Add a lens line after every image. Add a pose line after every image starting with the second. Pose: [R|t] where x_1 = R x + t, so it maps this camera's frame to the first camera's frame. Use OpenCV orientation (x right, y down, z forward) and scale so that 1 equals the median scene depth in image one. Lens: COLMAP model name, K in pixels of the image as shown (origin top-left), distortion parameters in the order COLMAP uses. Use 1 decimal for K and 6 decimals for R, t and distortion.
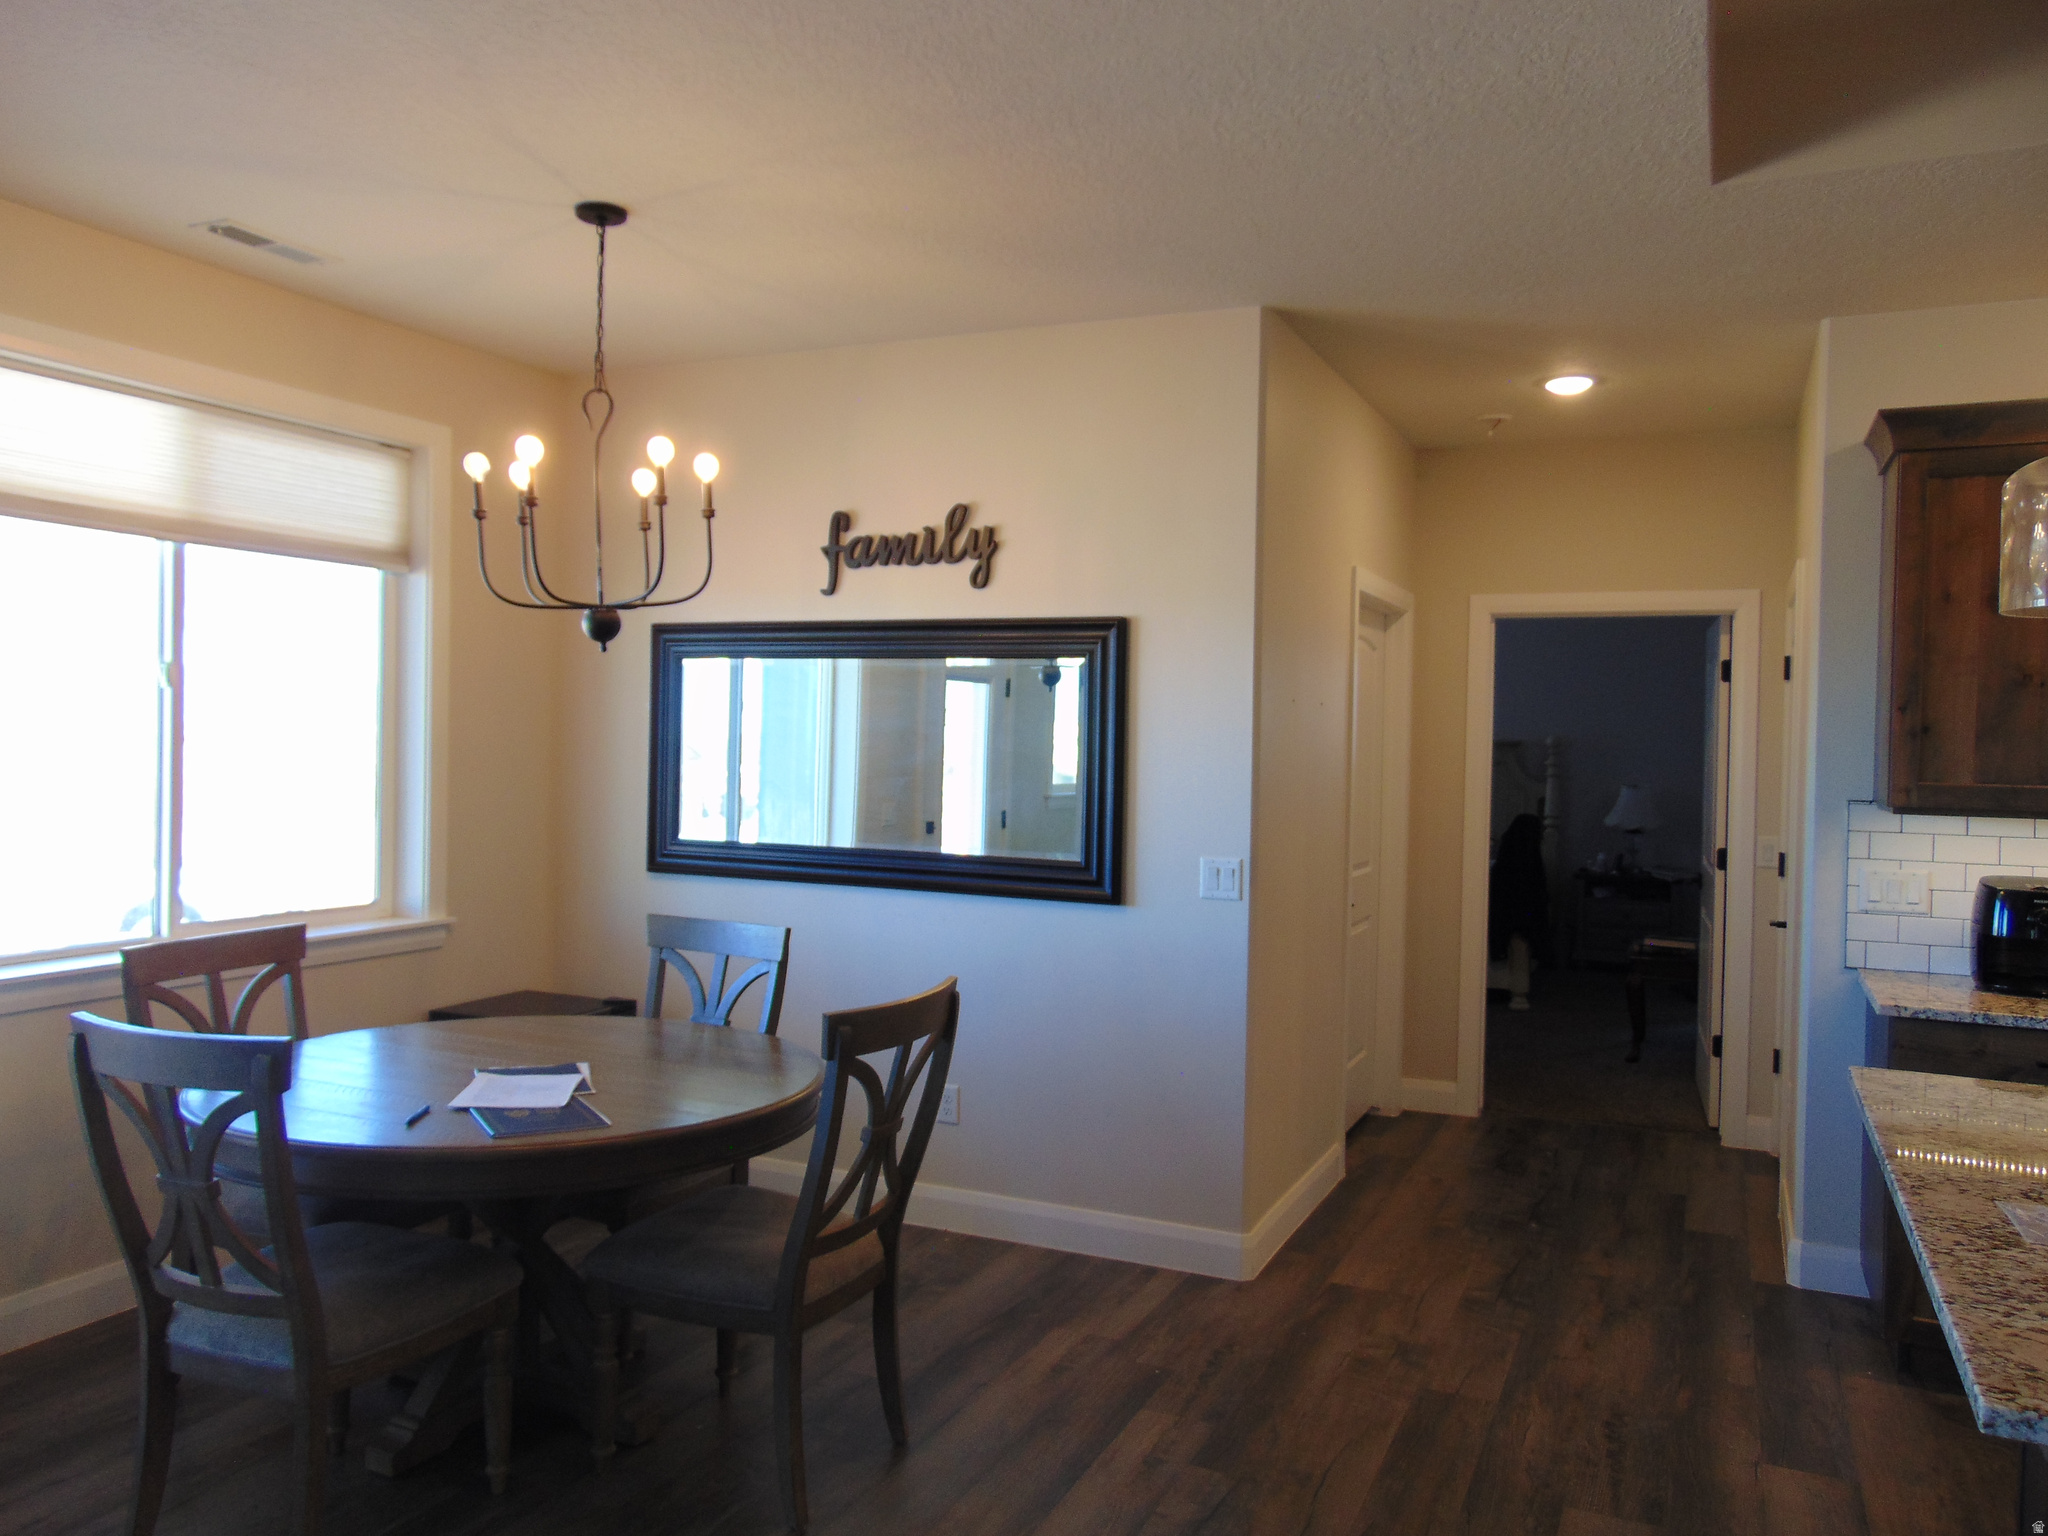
lens RADIAL K [[1529.0, 0, 1026.7], [0, 1529.0, 767.6], [0, 0, 1]] dist [0.003111, 0.007069]
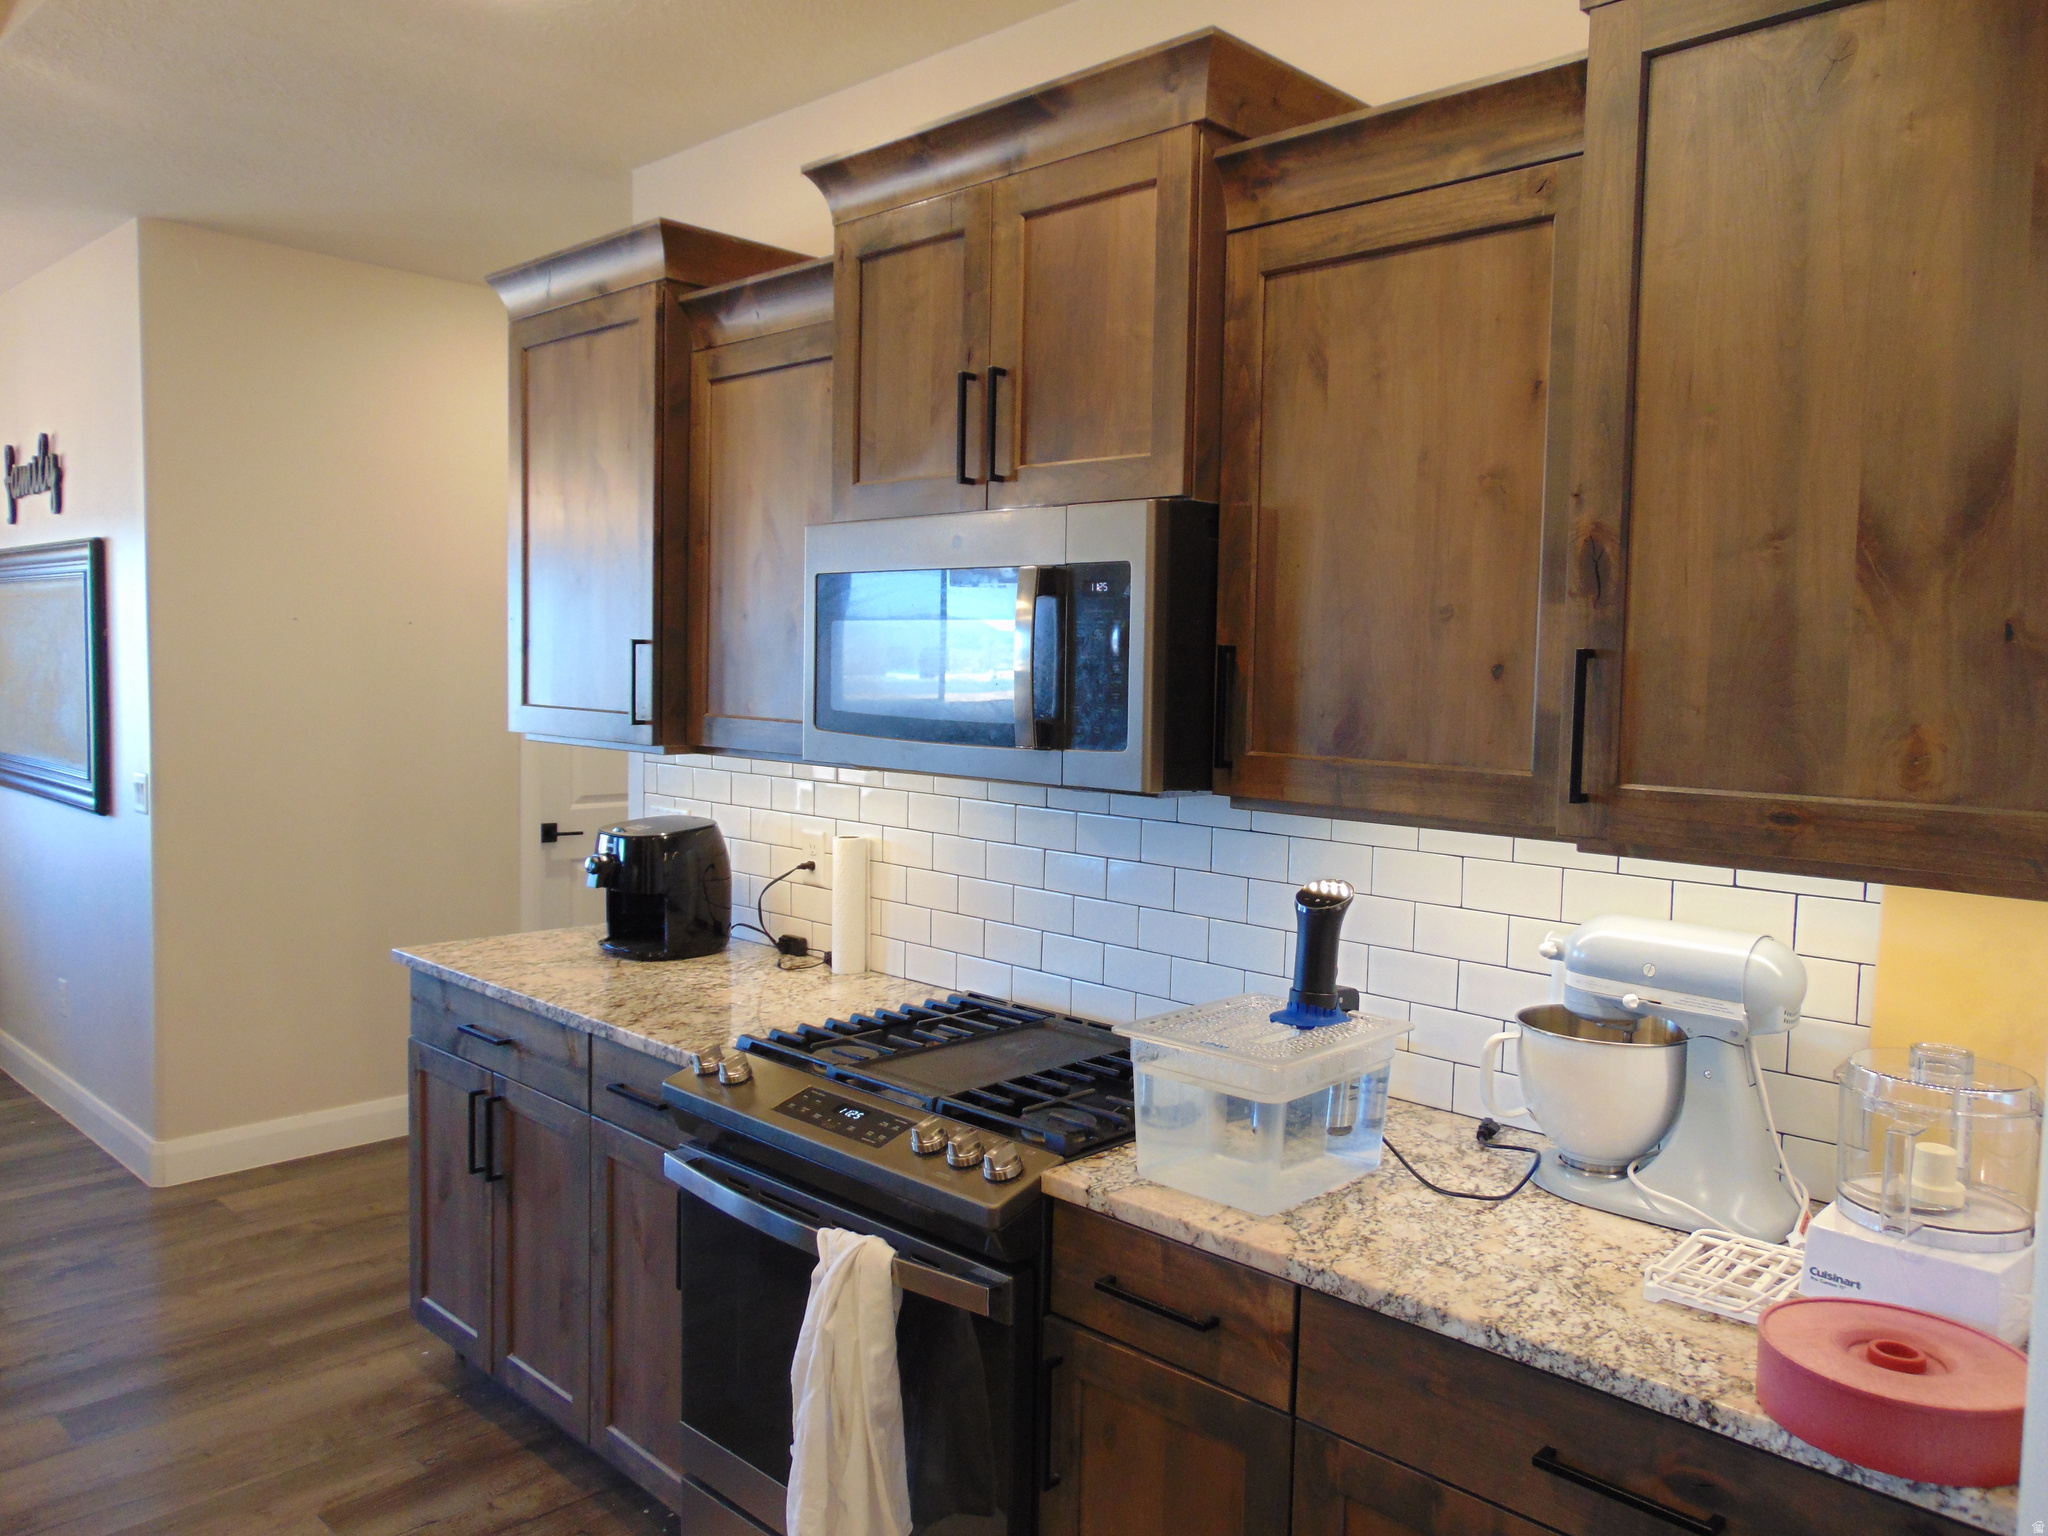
lens RADIAL K [[1529.0, 0, 1023.2], [0, 1529.0, 764.3], [0, 0, 1]] dist [0.003111, 0.007069]
pose [[0.939619, 0.021999, -0.341515, 1.043441], [-0.004417, 0.998628, 0.052175, -0.002667], [0.342194, -0.047516, 0.938427, 0.252463]]
